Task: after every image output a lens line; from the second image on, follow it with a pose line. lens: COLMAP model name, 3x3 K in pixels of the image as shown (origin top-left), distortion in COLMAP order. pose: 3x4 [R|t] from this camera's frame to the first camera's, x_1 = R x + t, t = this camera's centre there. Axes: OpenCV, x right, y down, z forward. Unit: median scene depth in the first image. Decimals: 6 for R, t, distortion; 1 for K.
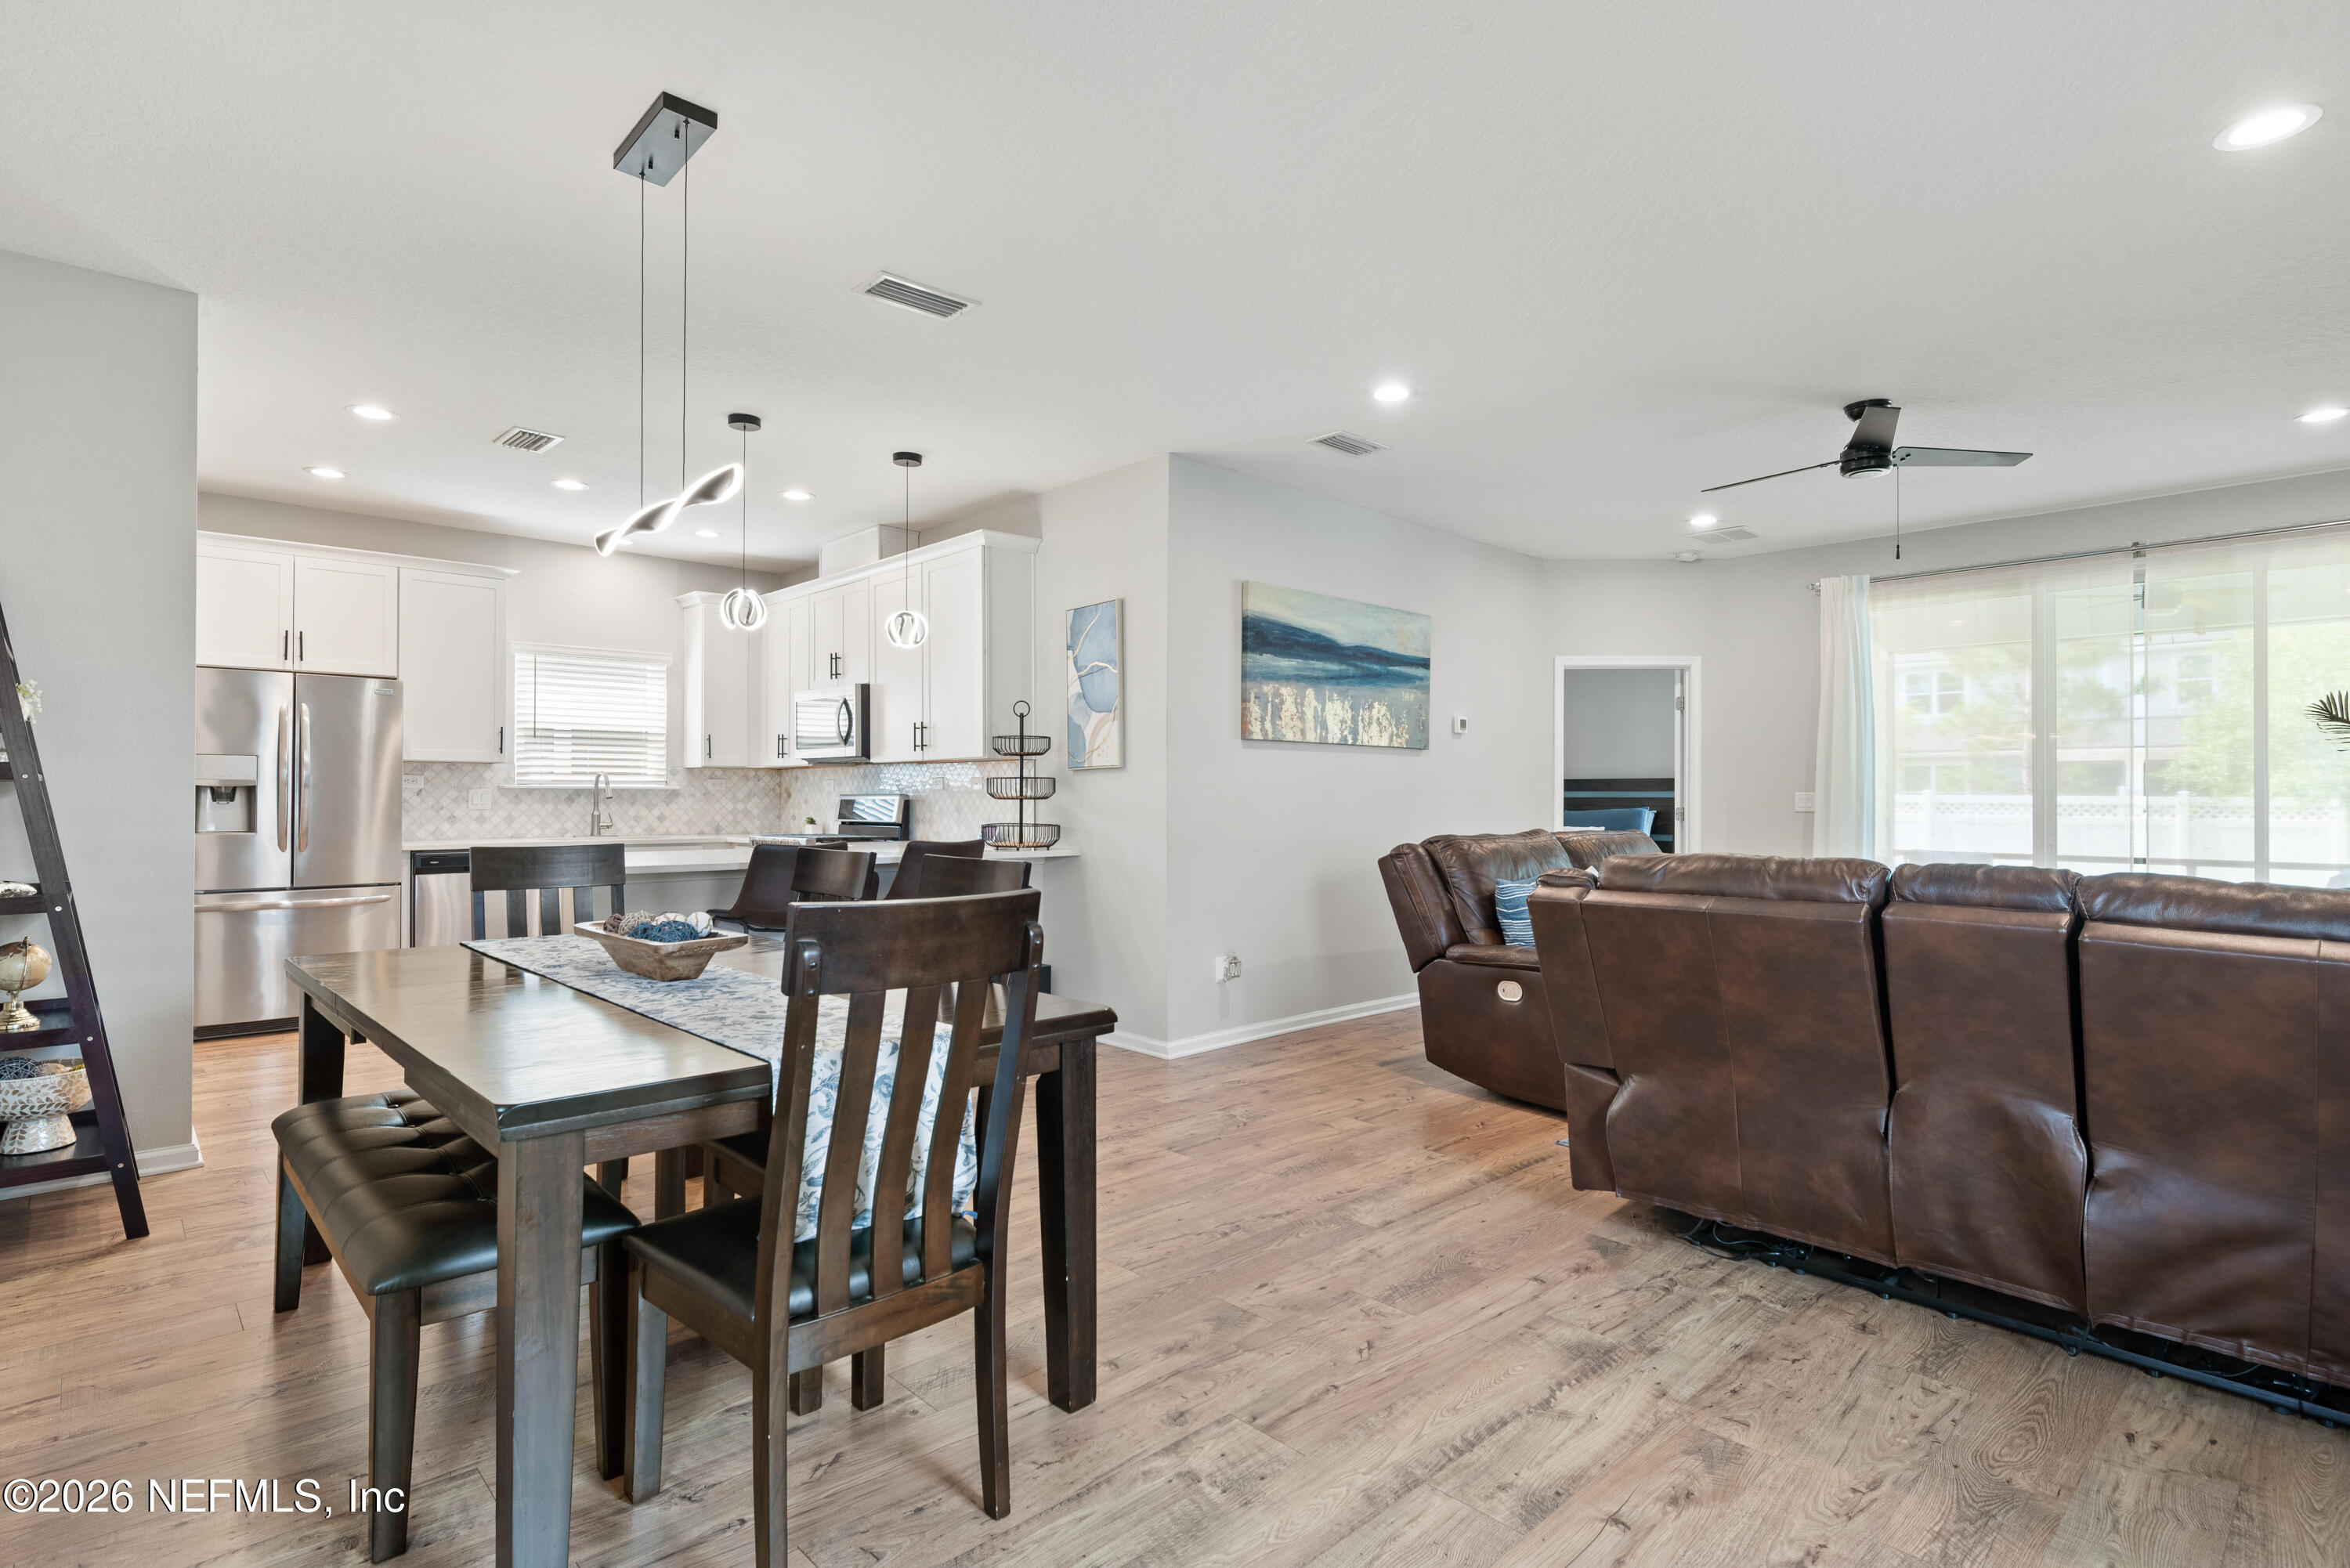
lens RADIAL K [[1123.4, 0, 1161.6], [0, 1123.4, 788.2], [0, 0, 1]] dist [-0.002726, 0.002945]
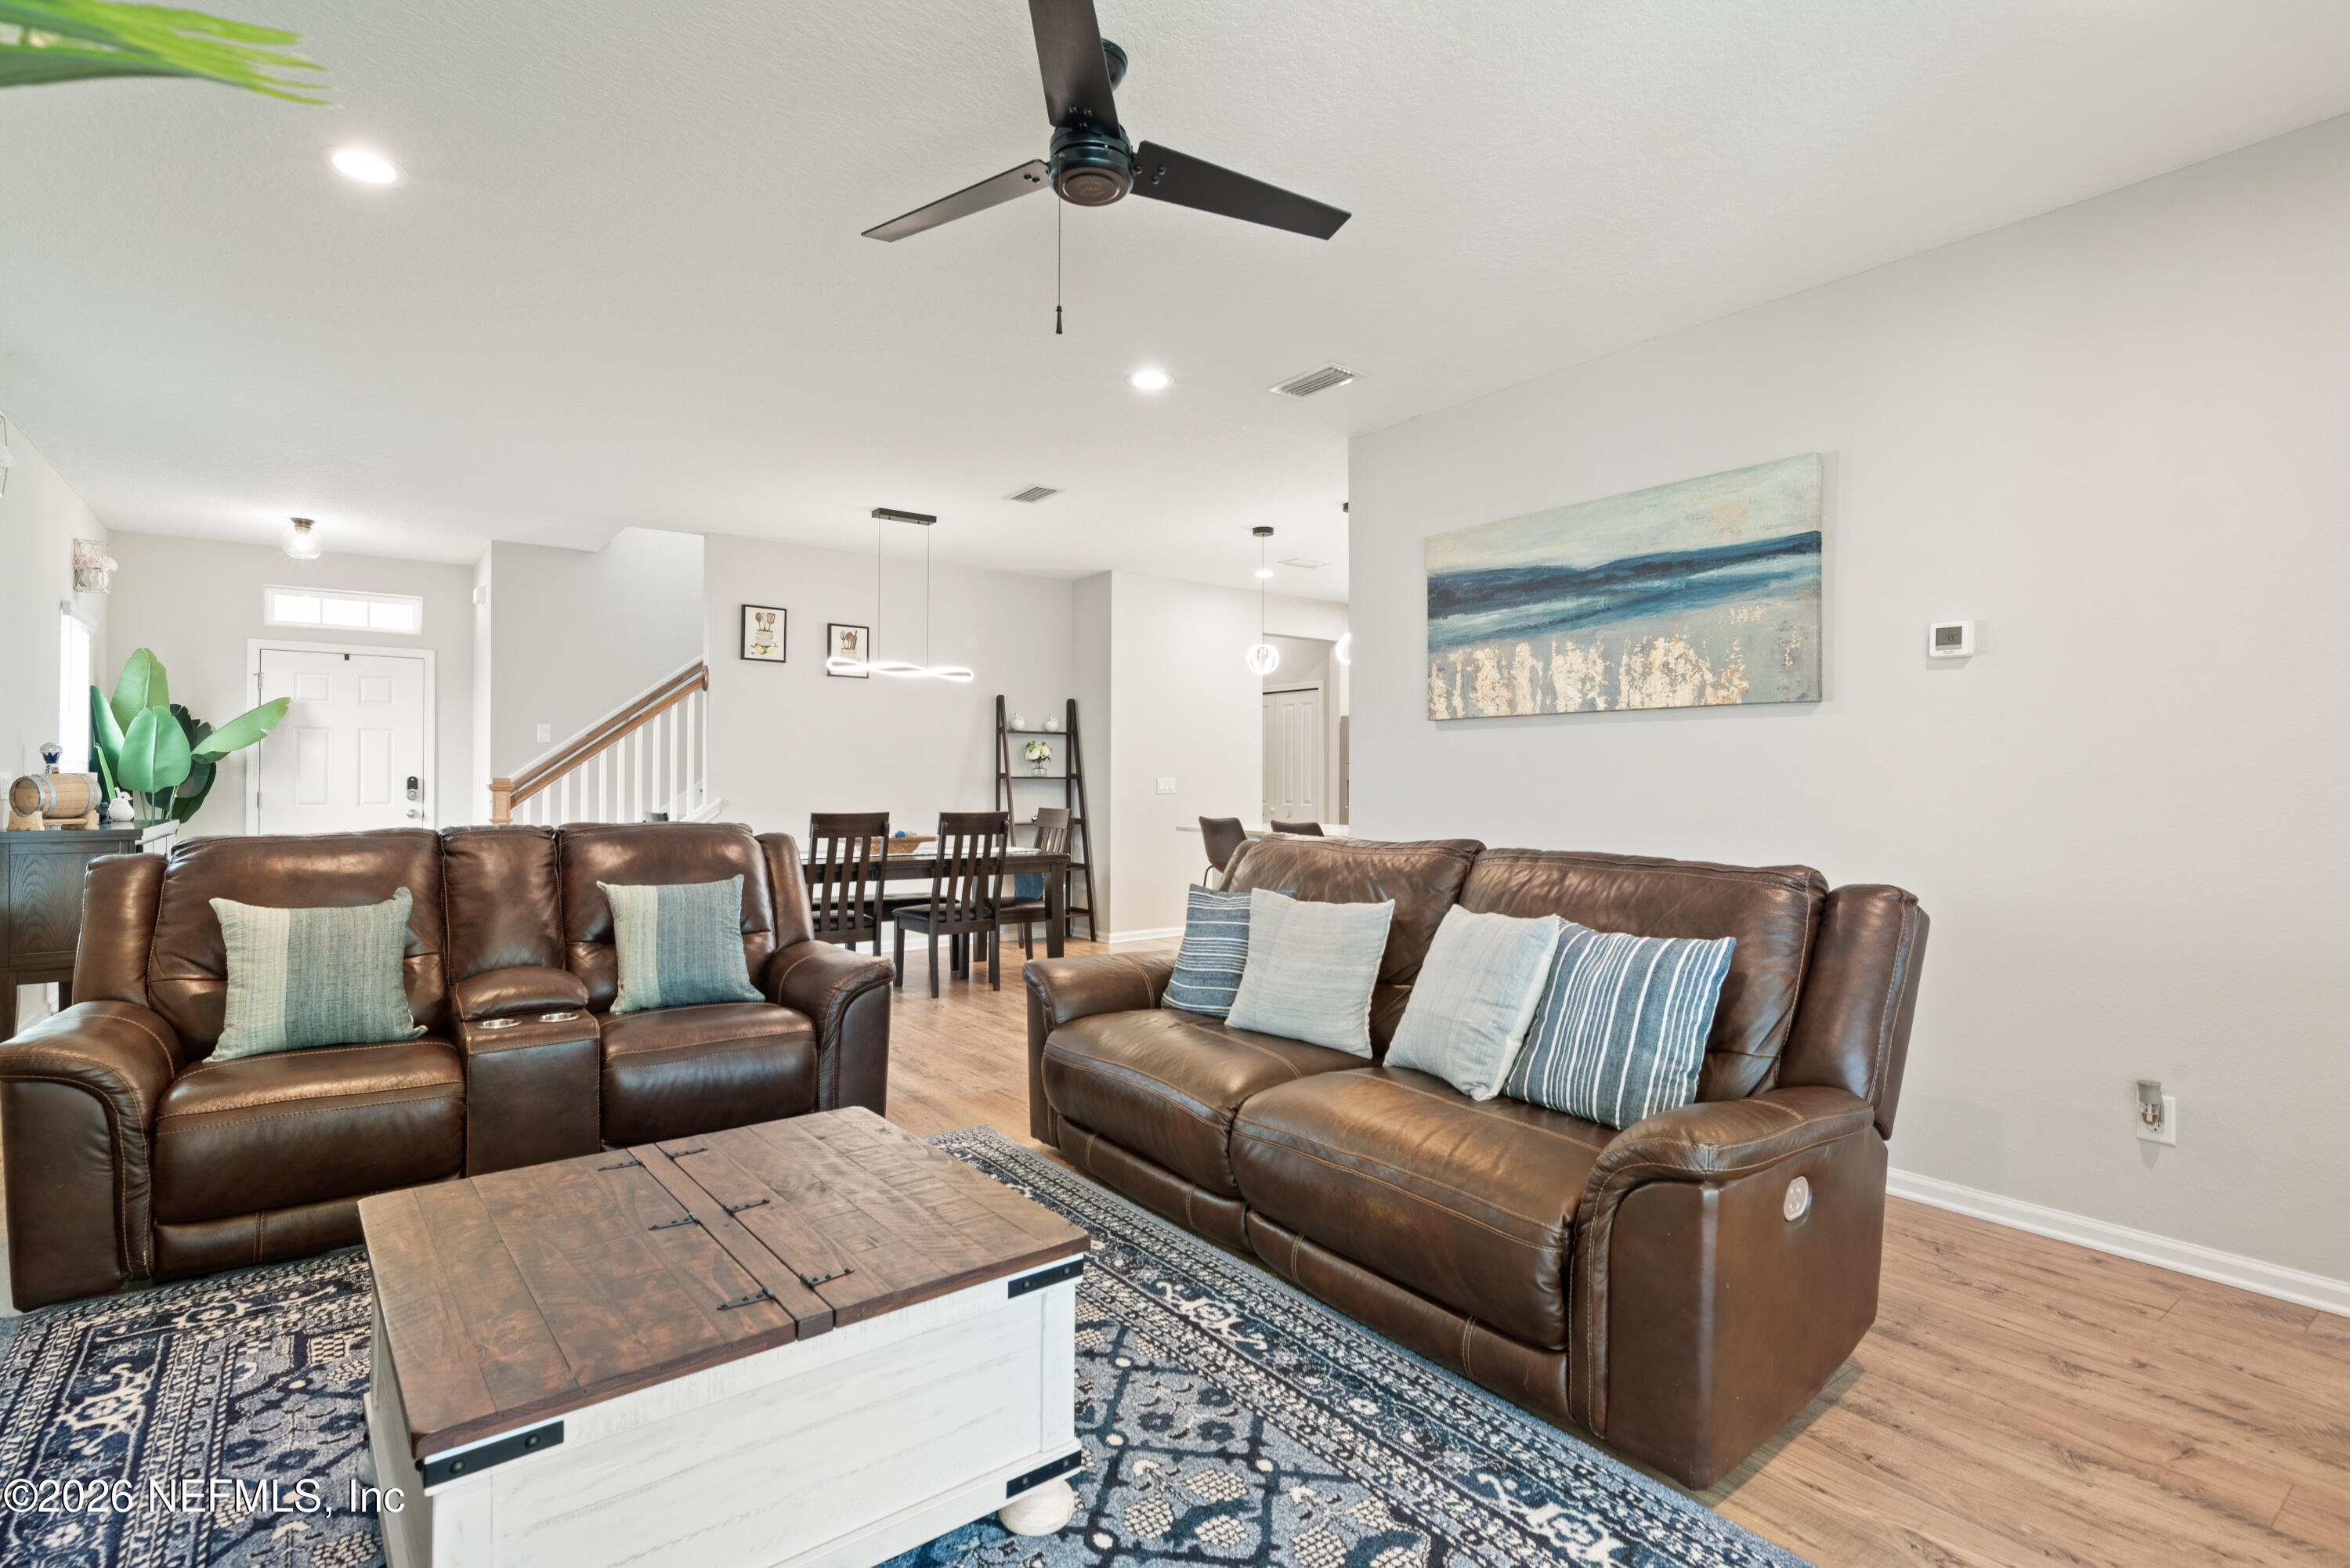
lens RADIAL K [[1123.4, 0, 1189.3], [0, 1123.4, 776.2], [0, 0, 1]] dist [-0.002726, 0.002945]
pose [[-0.084908, -0.009252, -0.996346, 0.848108], [0.001805, 0.999954, -0.009439, 0.006149], [0.996387, -0.002600, -0.084887, 0.798075]]
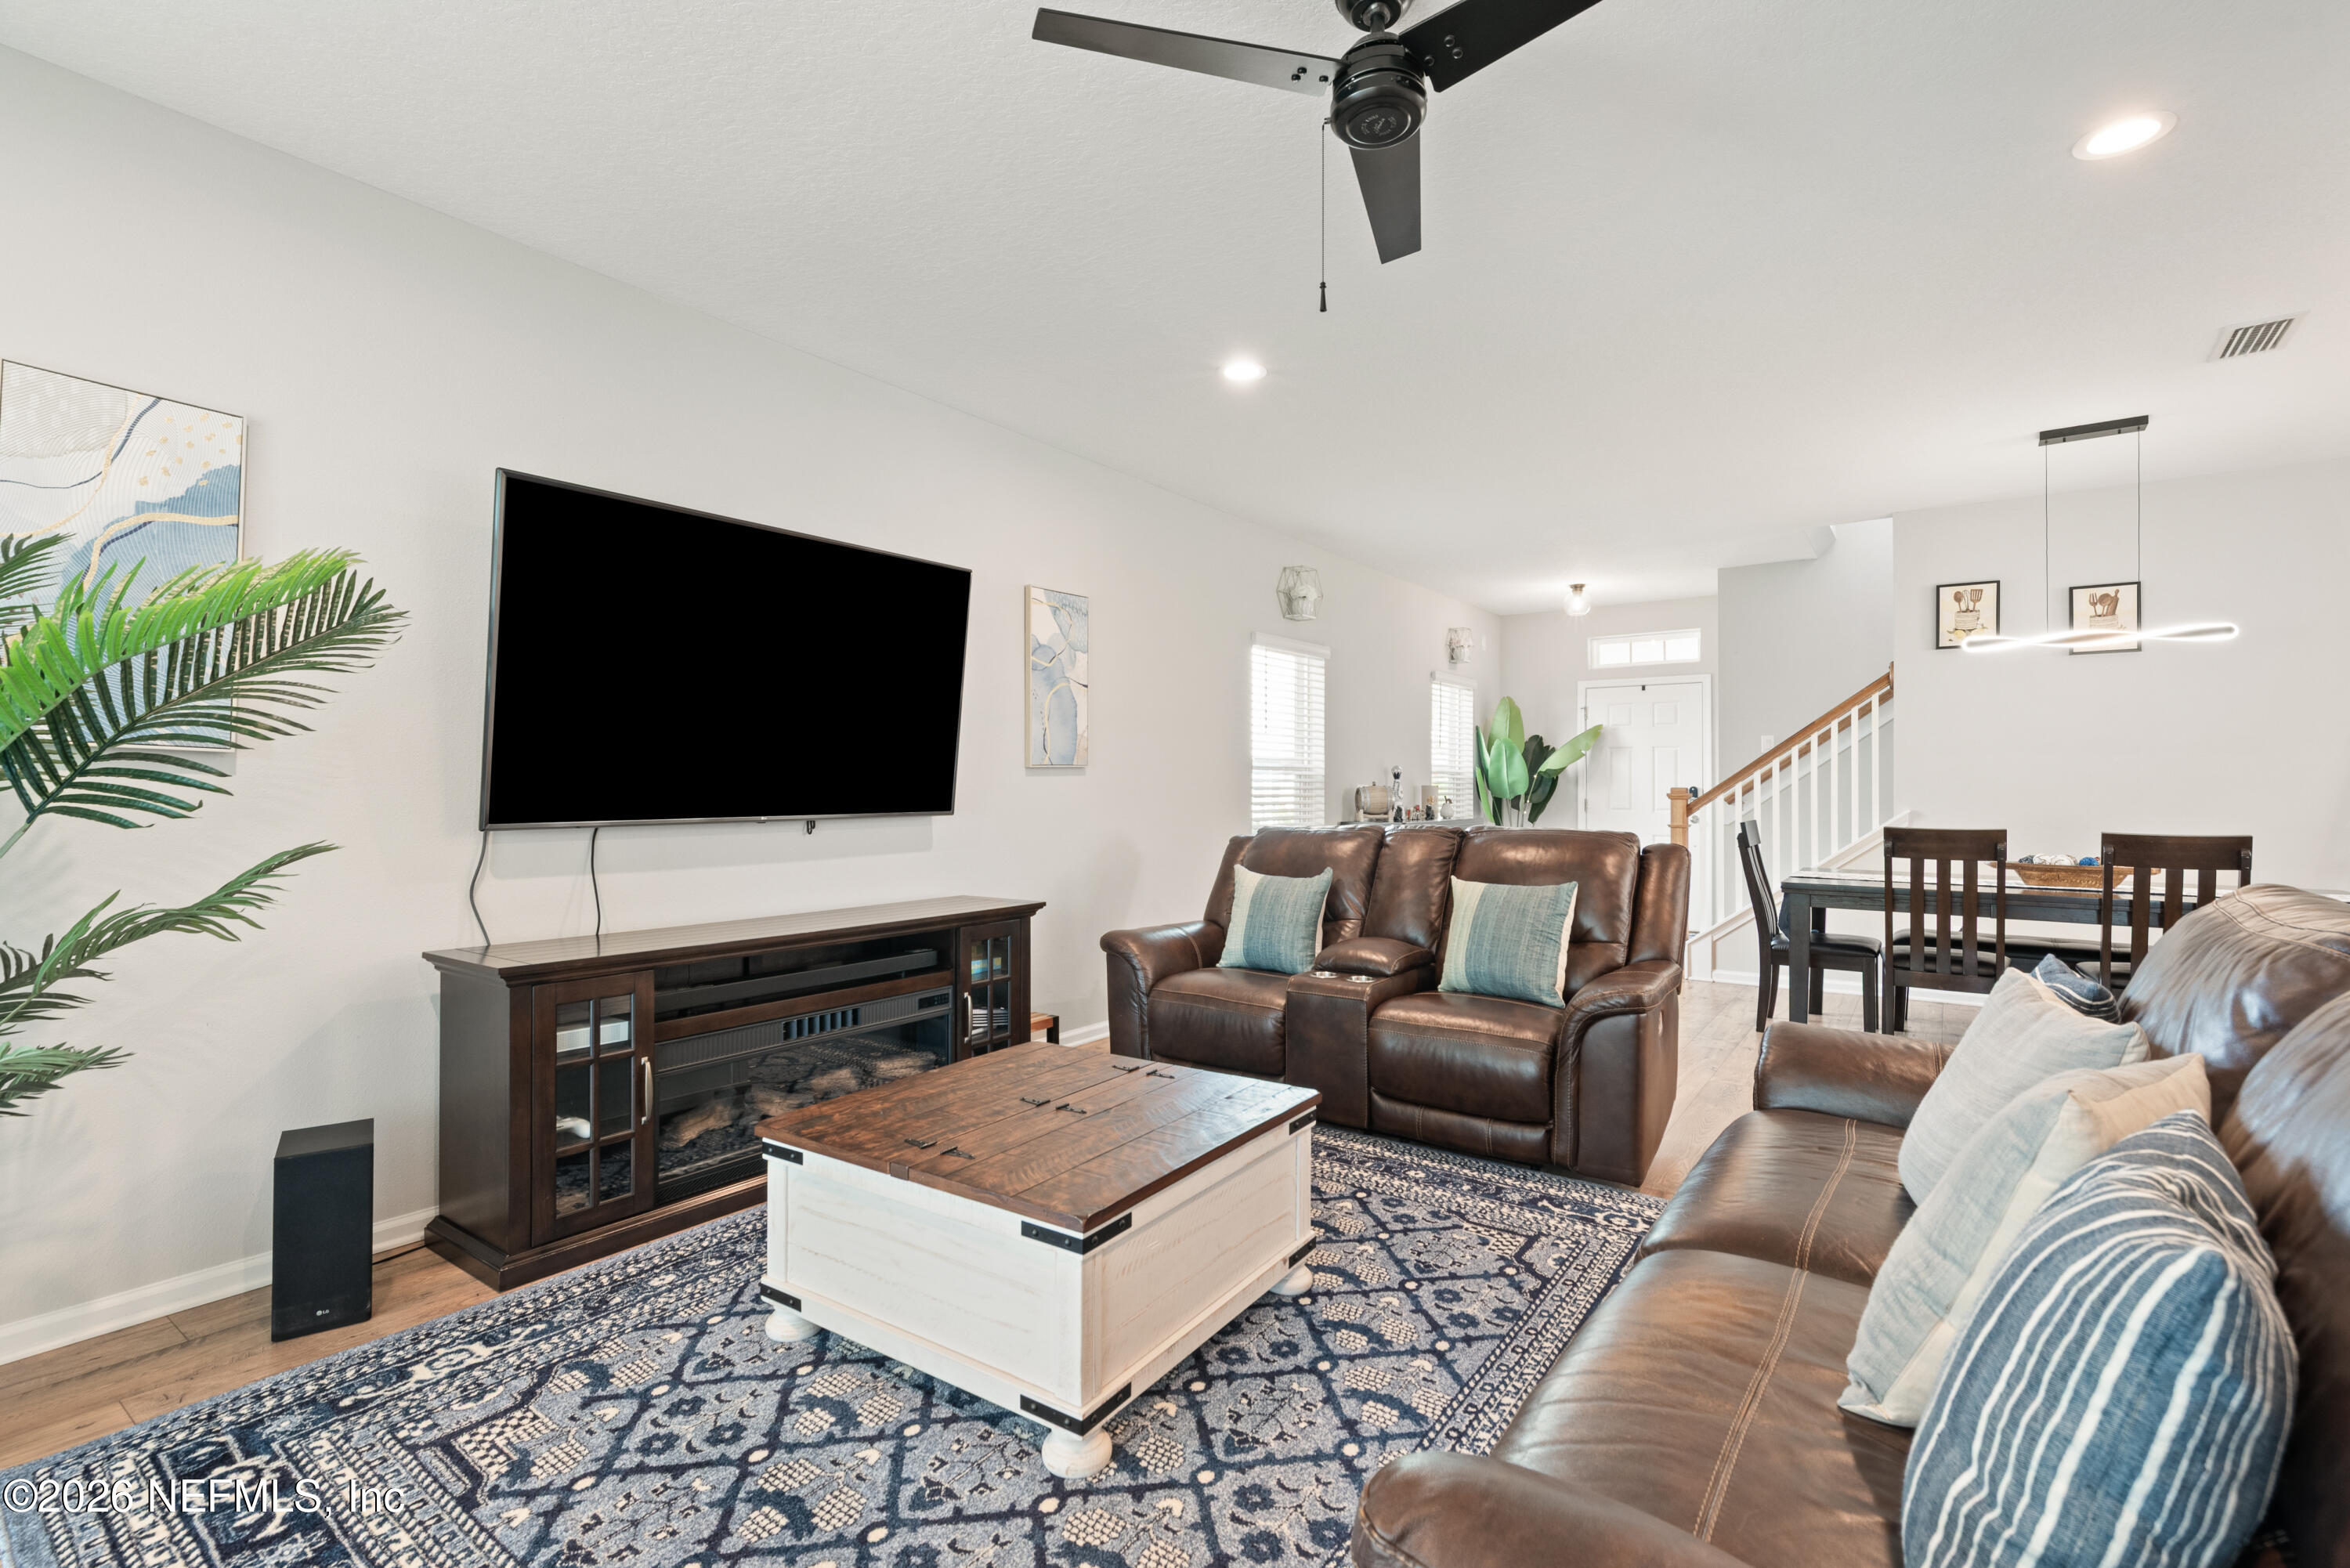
lens RADIAL K [[1077.5, 0, 1169.6], [0, 1077.5, 776.4], [0, 0, 1]] dist [-0.003892, 0.000305]
pose [[-0.979458, -0.007770, -0.201498, 0.588761], [-0.004221, 0.999828, -0.018038, 0.007630], [0.201603, -0.016817, -0.979323, 1.046379]]
